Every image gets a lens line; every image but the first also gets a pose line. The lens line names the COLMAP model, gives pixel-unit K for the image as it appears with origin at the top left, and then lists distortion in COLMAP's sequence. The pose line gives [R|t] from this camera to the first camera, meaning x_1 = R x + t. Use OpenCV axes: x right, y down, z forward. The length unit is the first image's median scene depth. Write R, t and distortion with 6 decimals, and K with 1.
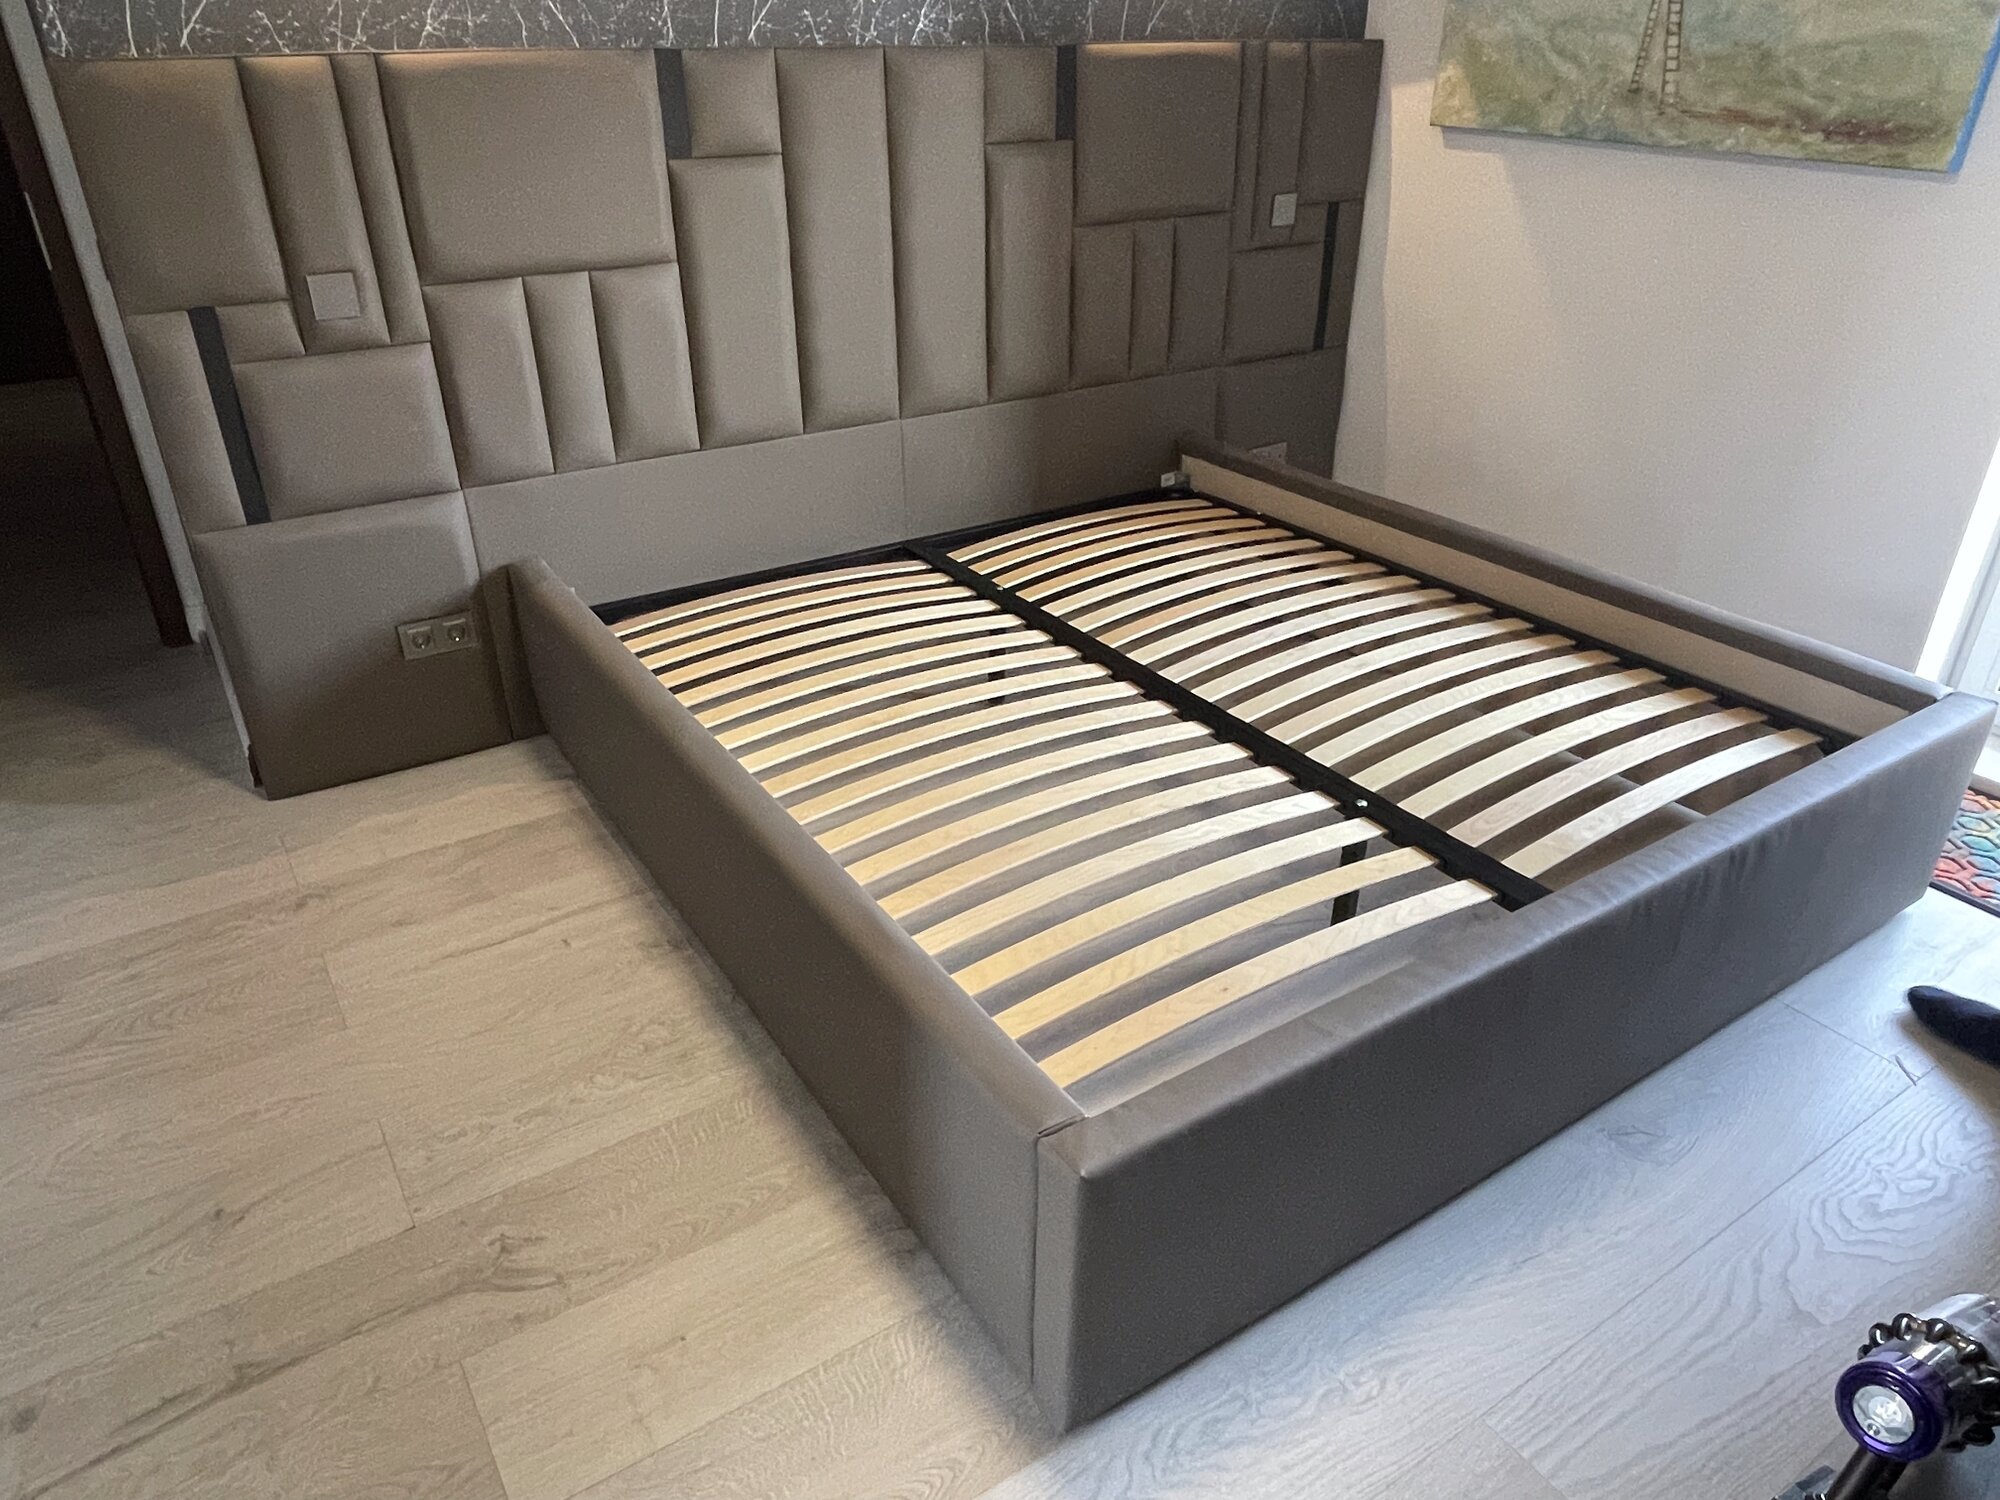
lens RADIAL K [[1329.1, 0, 984.4], [0, 1329.1, 752.6], [0, 0, 1]] dist [0.036063, -0.054418]
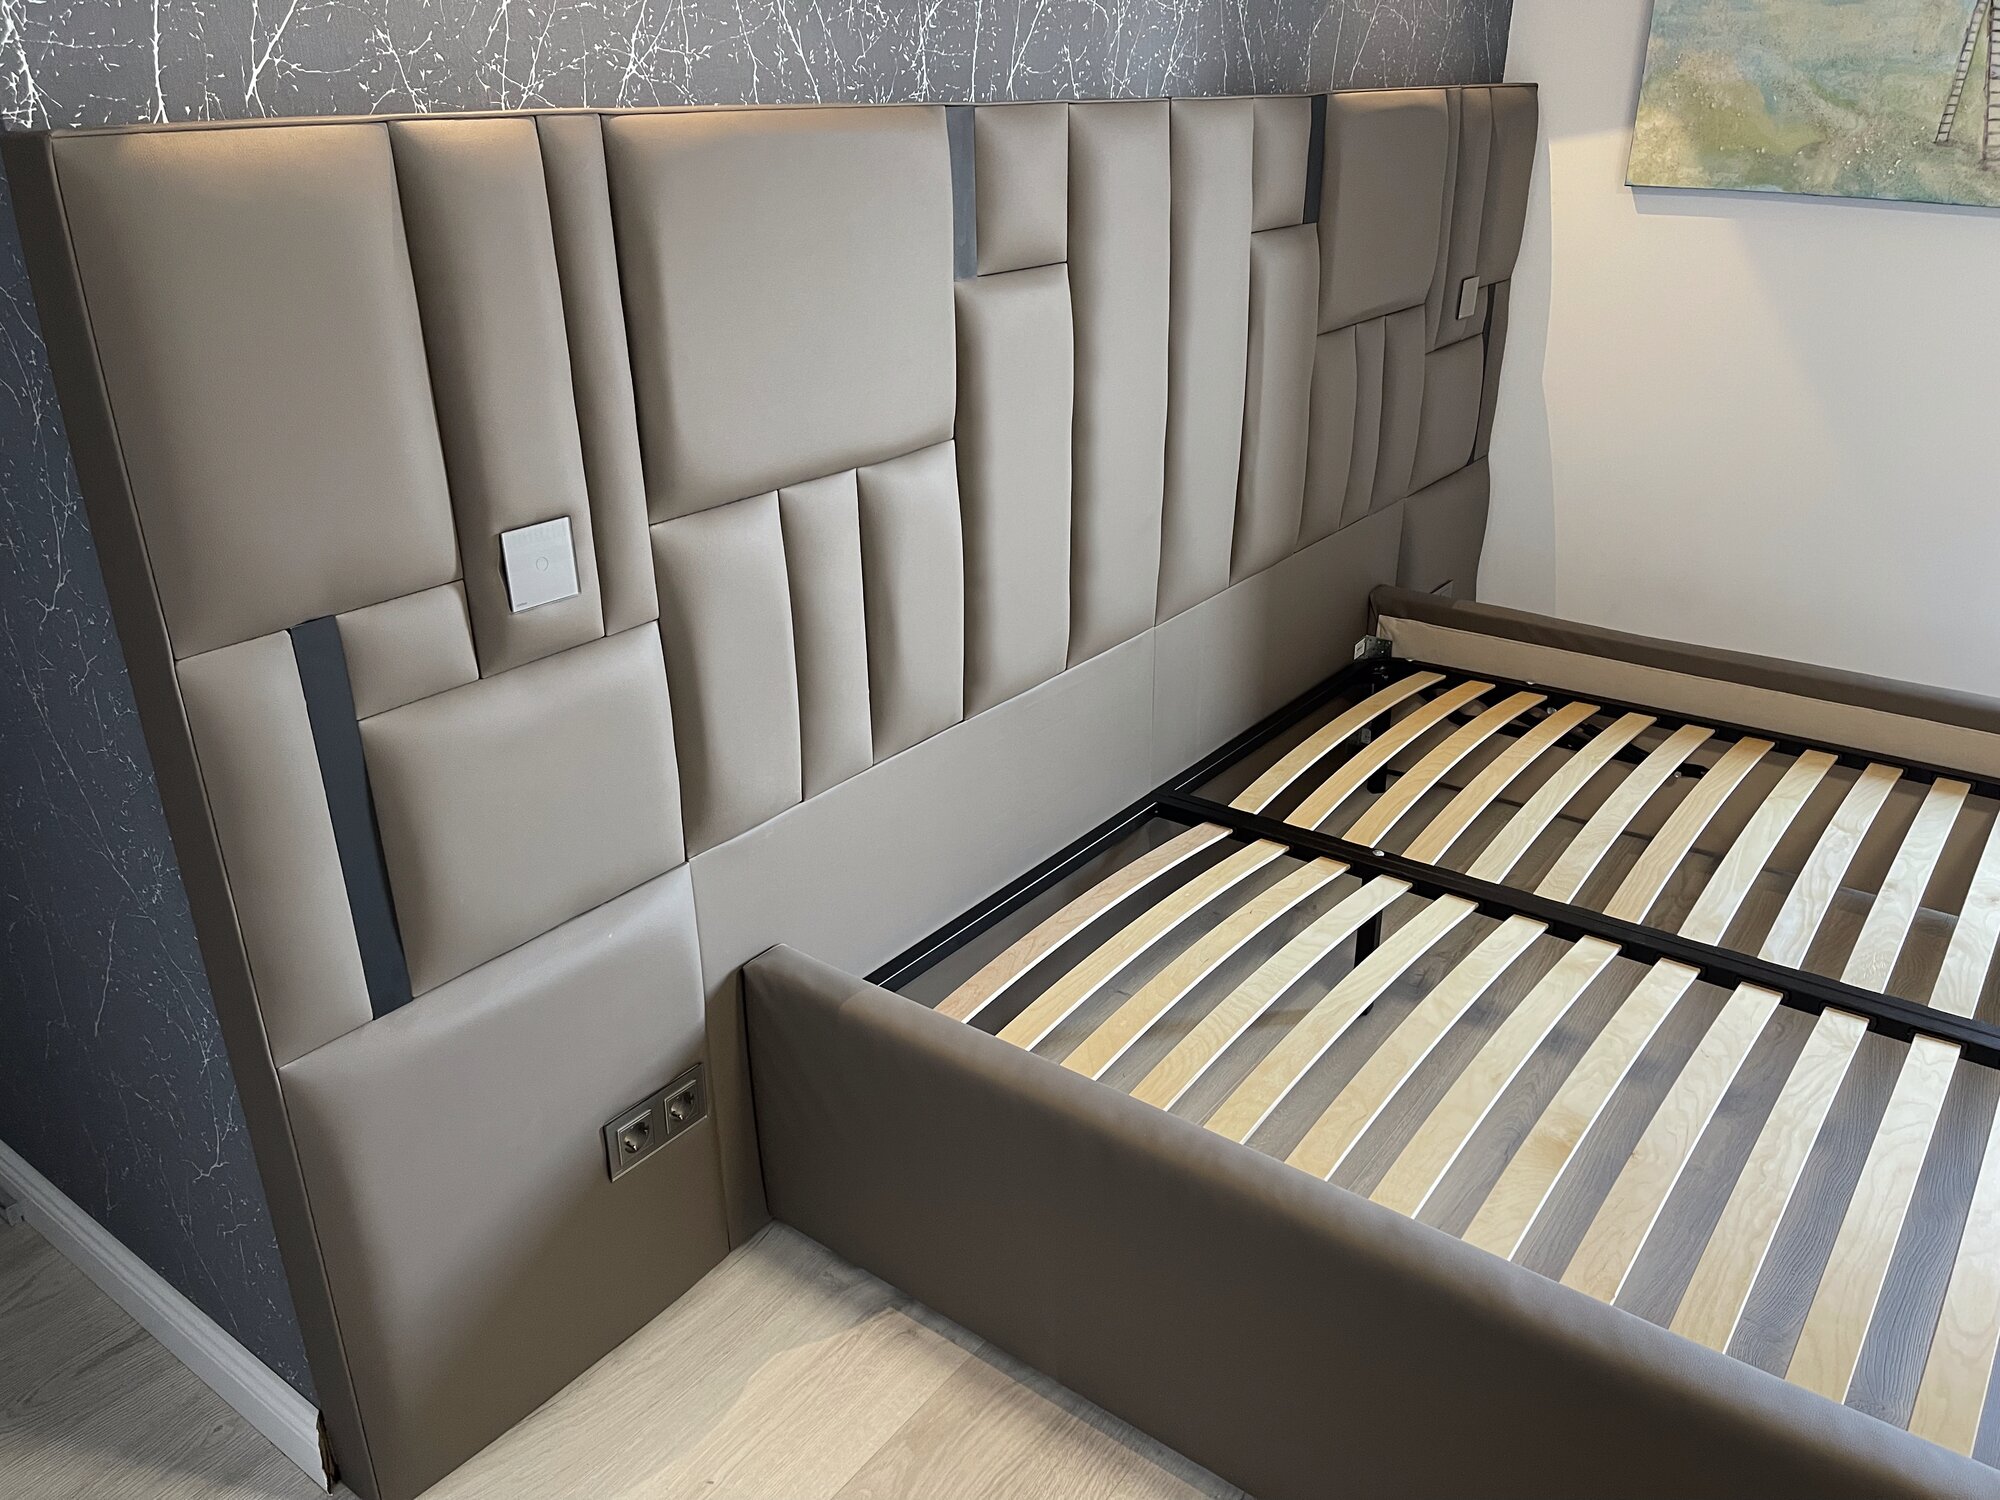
lens RADIAL K [[1523.2, 0, 1007.1], [0, 1523.2, 759.1], [0, 0, 1]] dist [0.092937, -0.111860]
pose [[0.934023, -0.143536, 0.327105, -0.490439], [0.168410, 0.984505, -0.048873, -0.191819], [-0.315022, 0.100737, 0.943723, 0.353524]]
